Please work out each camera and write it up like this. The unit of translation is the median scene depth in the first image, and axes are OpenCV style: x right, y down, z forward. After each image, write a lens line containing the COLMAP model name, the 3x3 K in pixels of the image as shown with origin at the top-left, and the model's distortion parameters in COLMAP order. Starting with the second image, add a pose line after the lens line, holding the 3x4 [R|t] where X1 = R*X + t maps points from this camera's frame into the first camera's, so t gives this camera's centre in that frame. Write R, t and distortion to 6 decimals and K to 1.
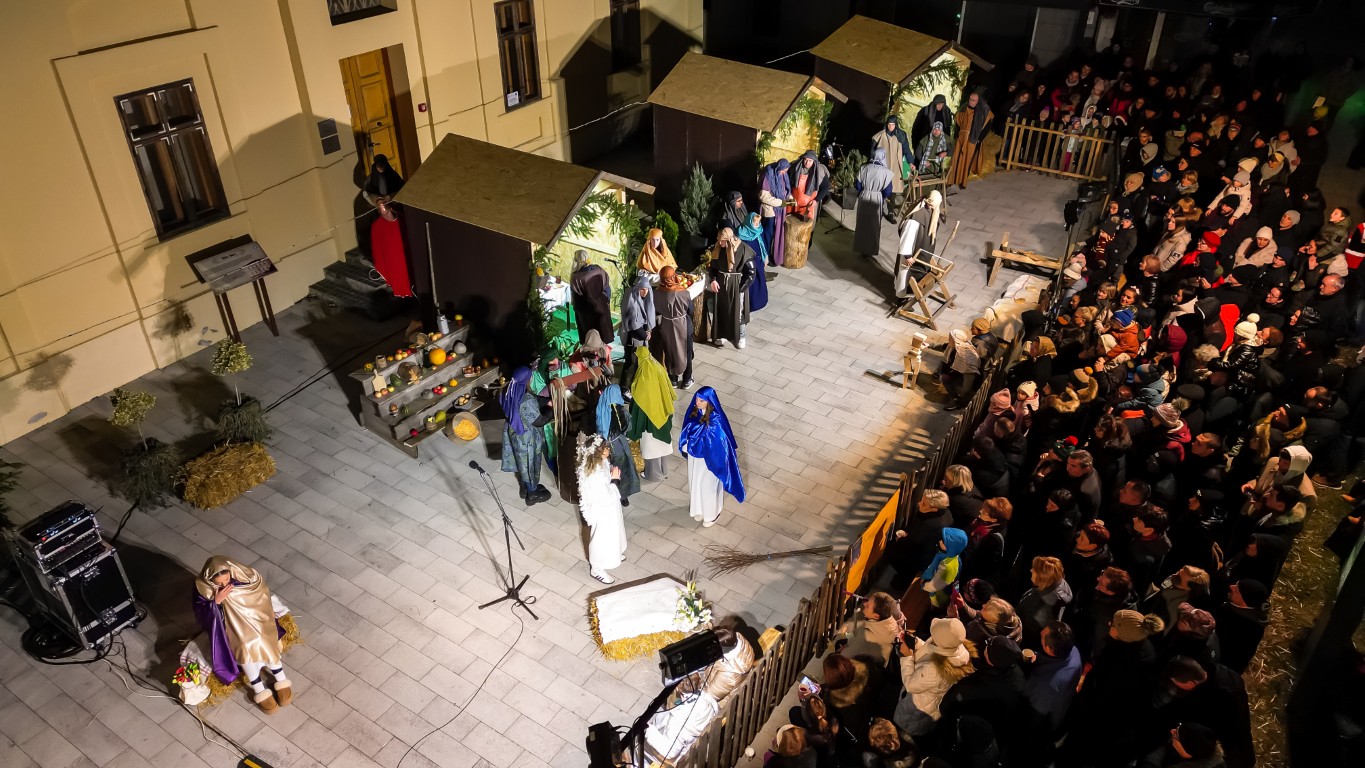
lens RADIAL K [[949.5, 0, 680.4], [0, 949.5, 381.2], [0, 0, 1]] dist [0.092337, -0.089965]
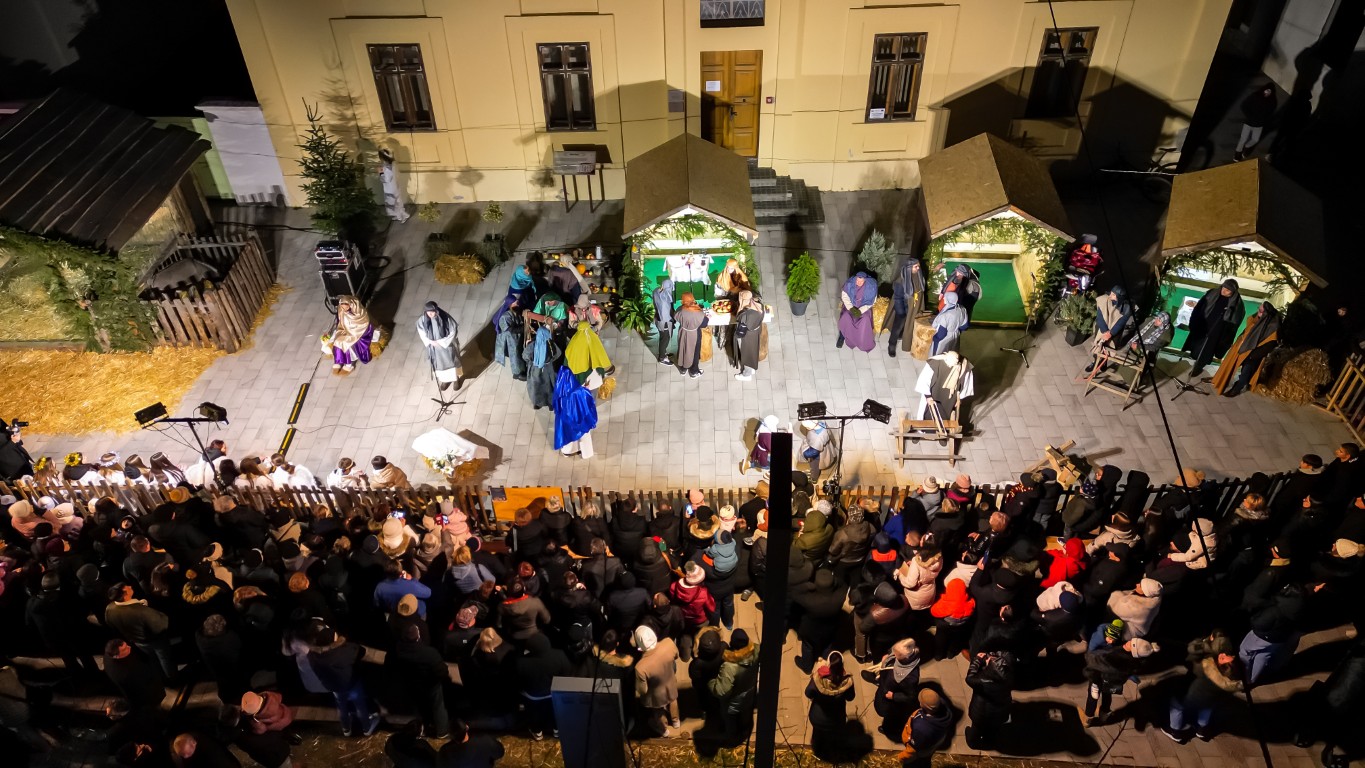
lens RADIAL K [[949.5, 0, 680.4], [0, 949.5, 381.2], [0, 0, 1]] dist [0.092337, -0.089965]
pose [[0.539571, 0.536524, -0.648849, 0.861555], [-0.431348, 0.837994, 0.334224, -0.427110], [0.723050, 0.099542, 0.683586, 0.096215]]
